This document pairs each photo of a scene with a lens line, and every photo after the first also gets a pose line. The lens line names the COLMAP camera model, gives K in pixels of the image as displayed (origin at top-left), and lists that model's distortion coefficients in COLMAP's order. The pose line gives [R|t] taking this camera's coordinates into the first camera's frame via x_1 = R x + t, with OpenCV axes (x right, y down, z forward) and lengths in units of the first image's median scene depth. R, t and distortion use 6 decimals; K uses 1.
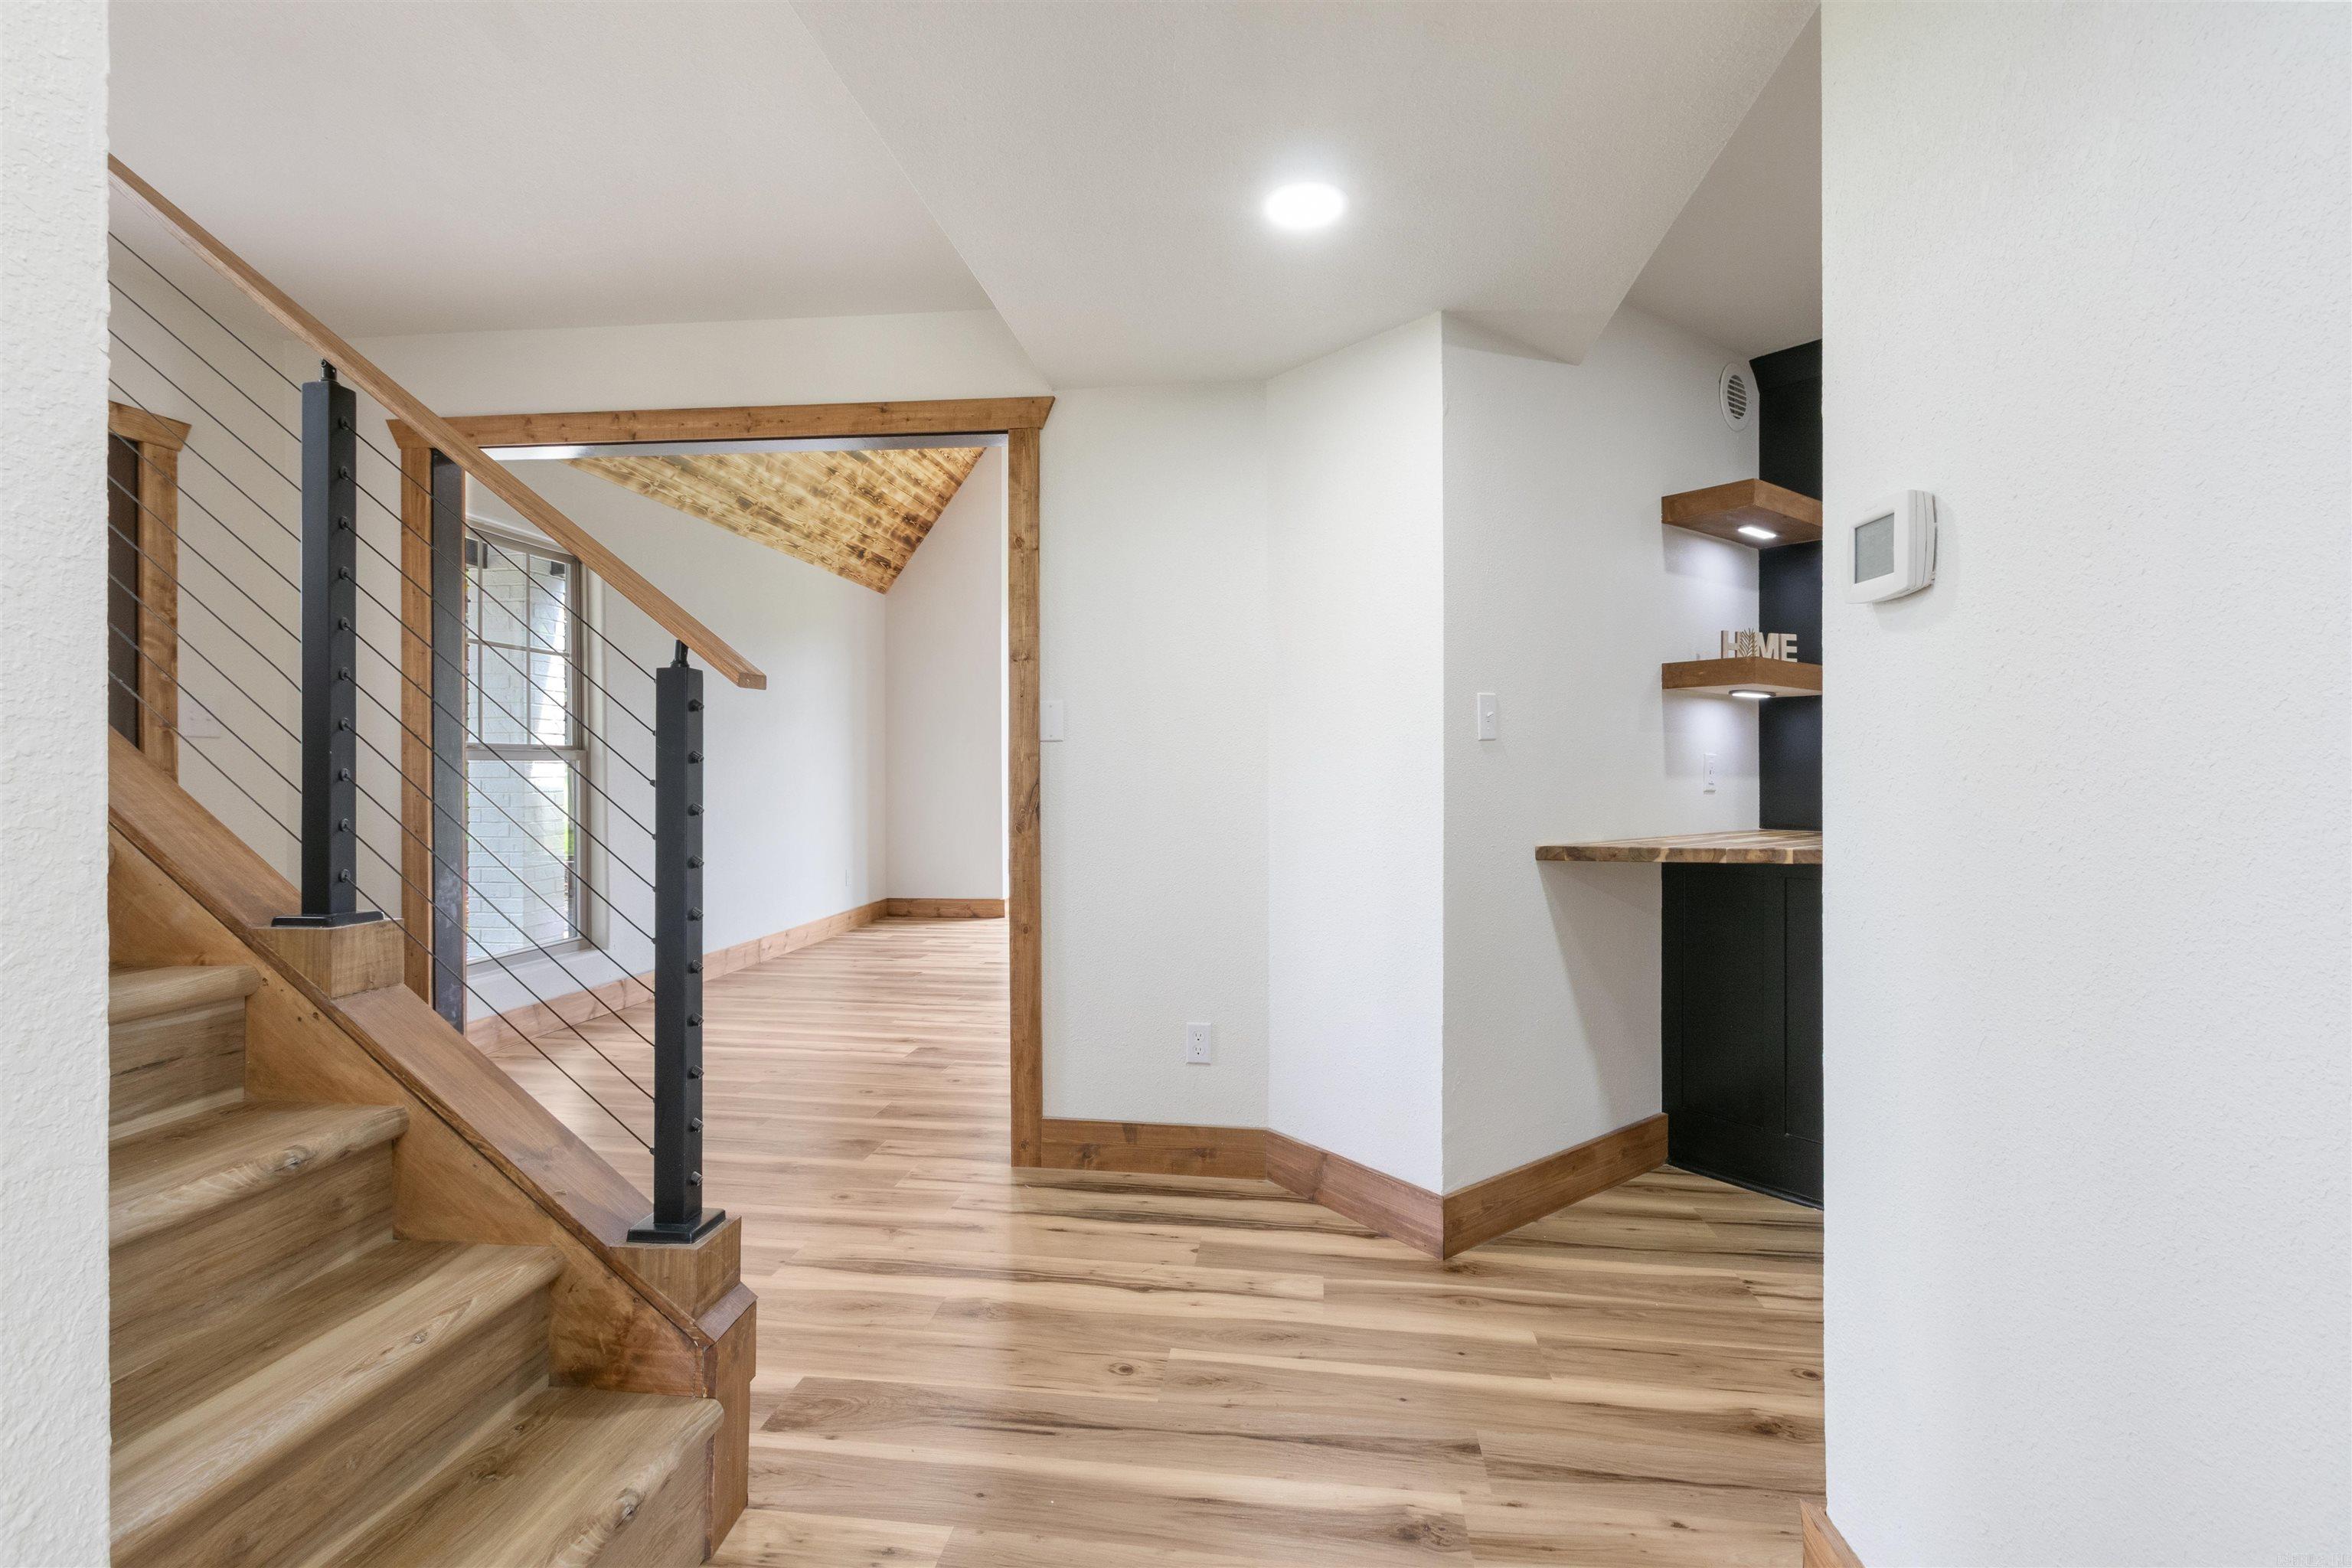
lens RADIAL K [[1080.5, 0, 1176.1], [0, 1080.5, 773.6], [0, 0, 1]] dist [0.000476, -0.000408]
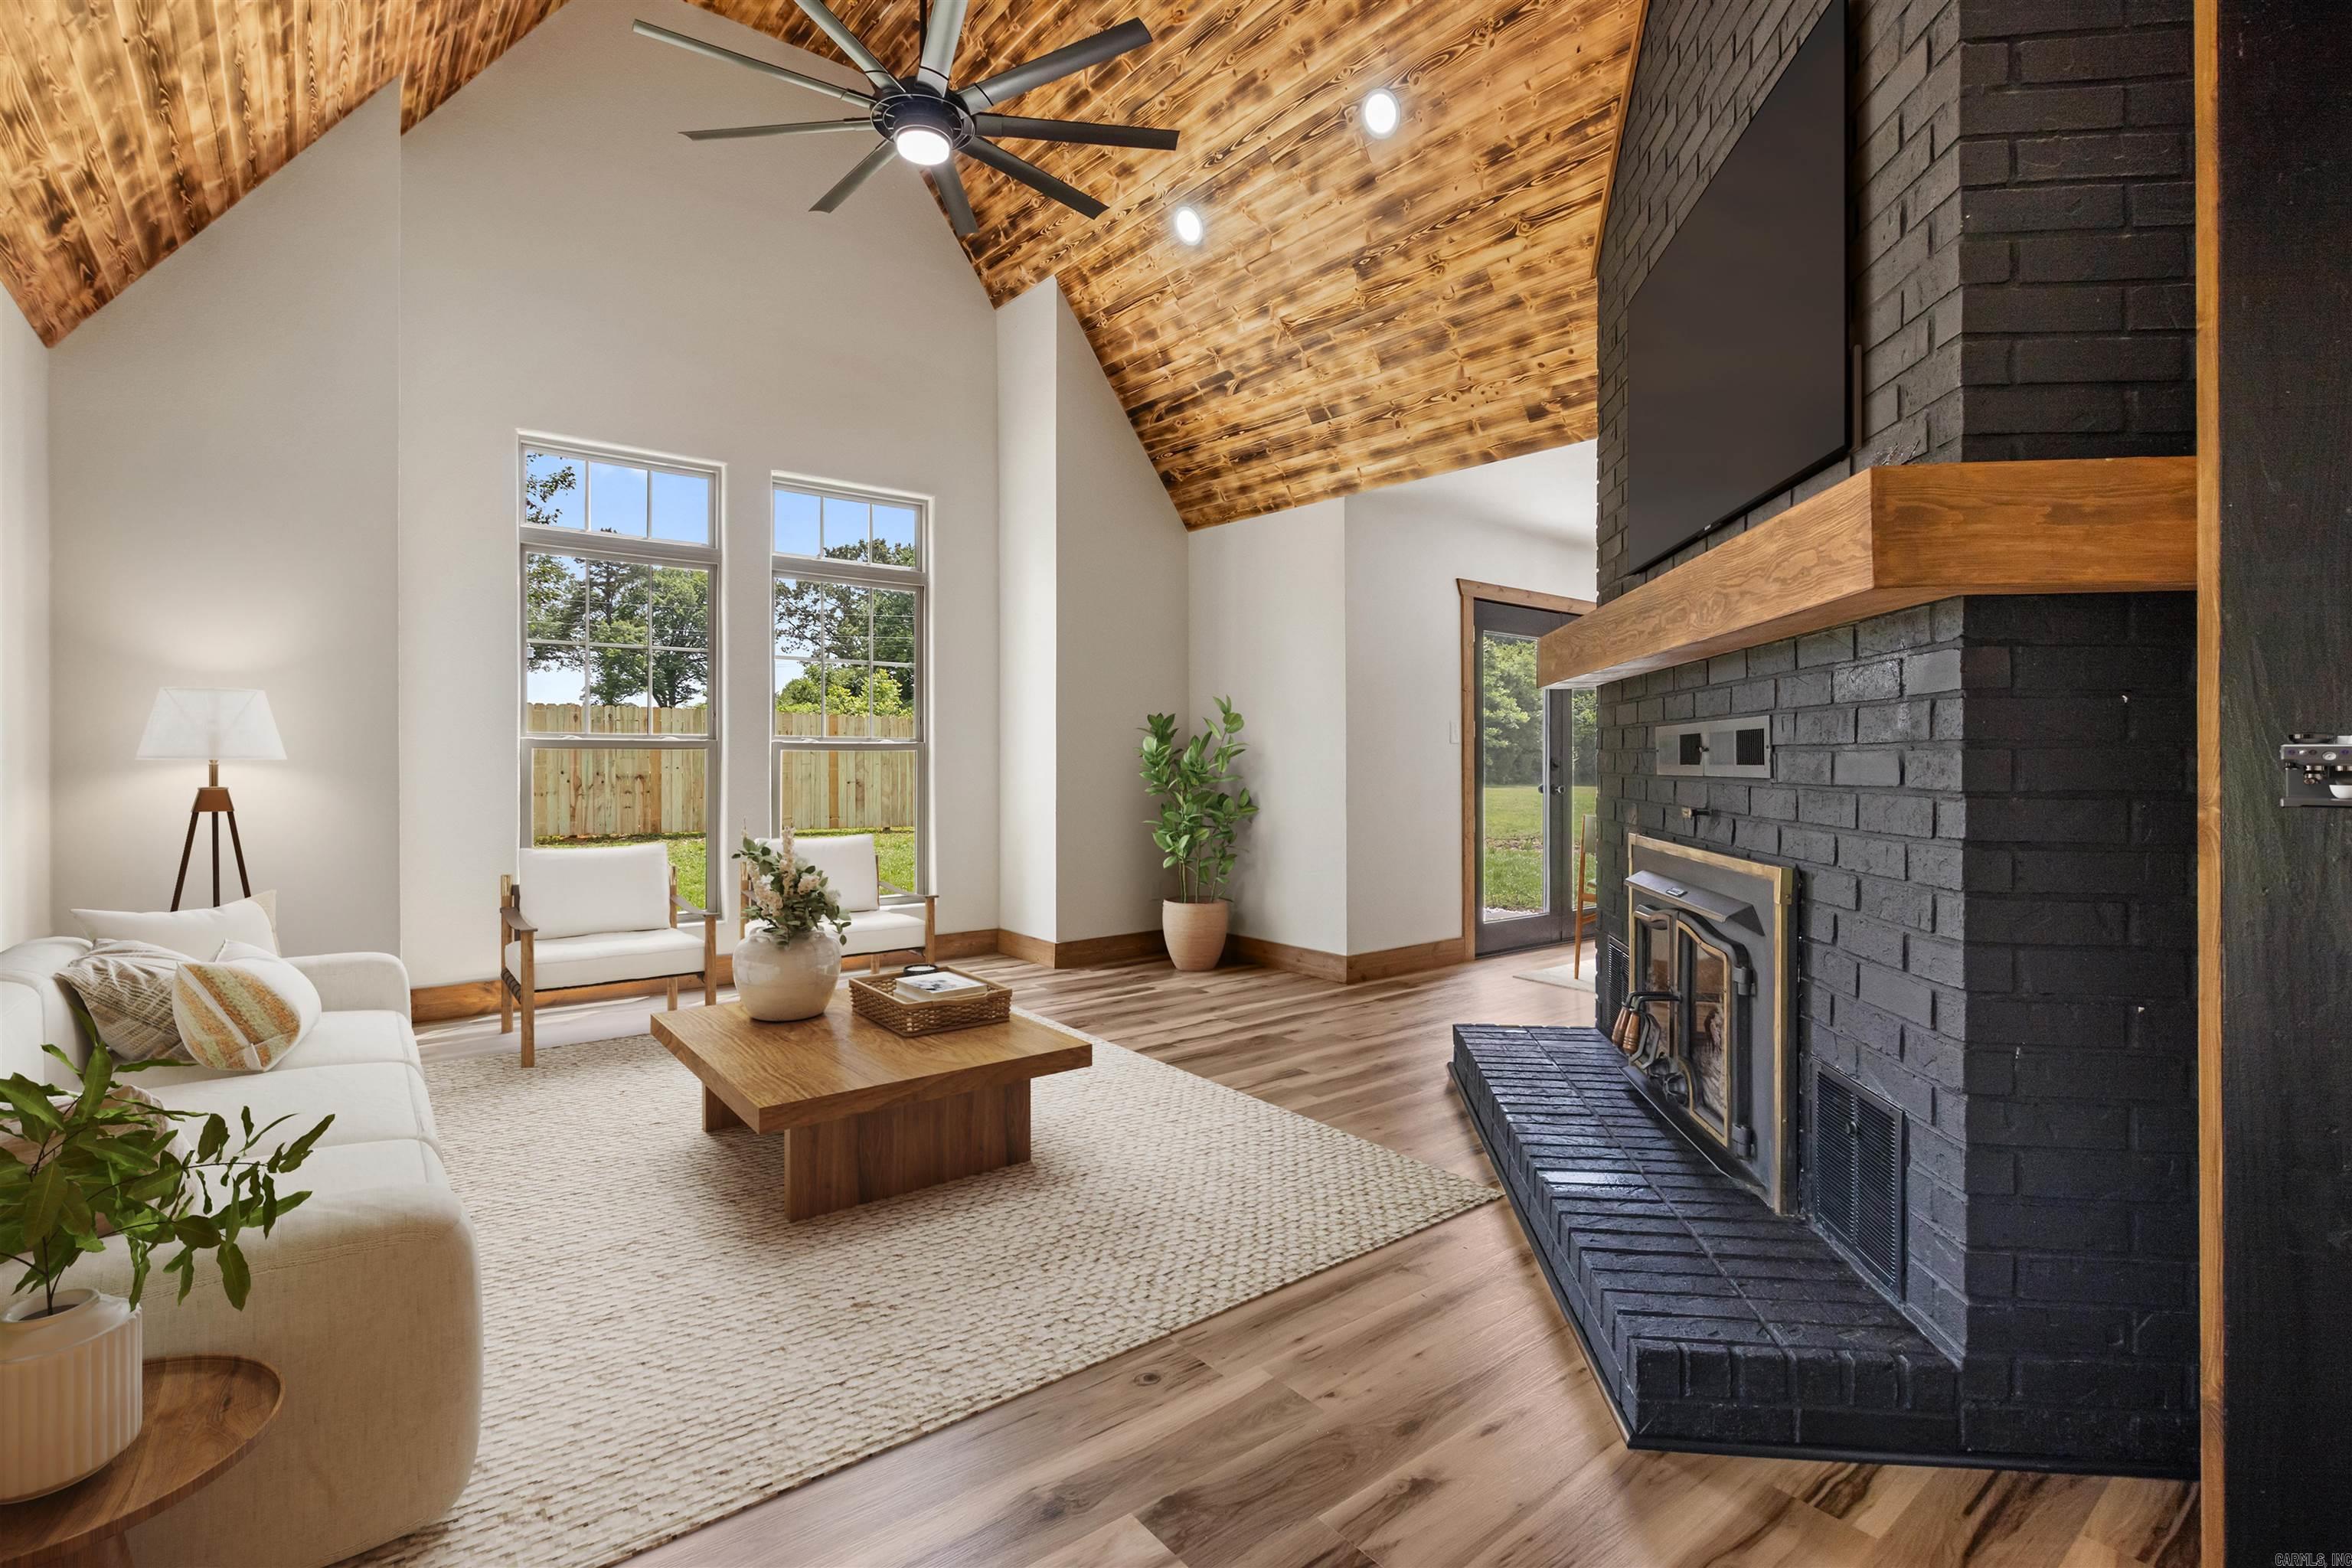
lens RADIAL K [[1082.0, 0, 1171.8], [0, 1082.0, 758.5], [0, 0, 1]] dist [-0.000073, 0.000551]
pose [[0.700182, 0.000823, 0.713964, -0.706606], [0.003777, 0.999981, -0.004858, -0.005545], [-0.713954, 0.006098, 0.700166, 1.050734]]
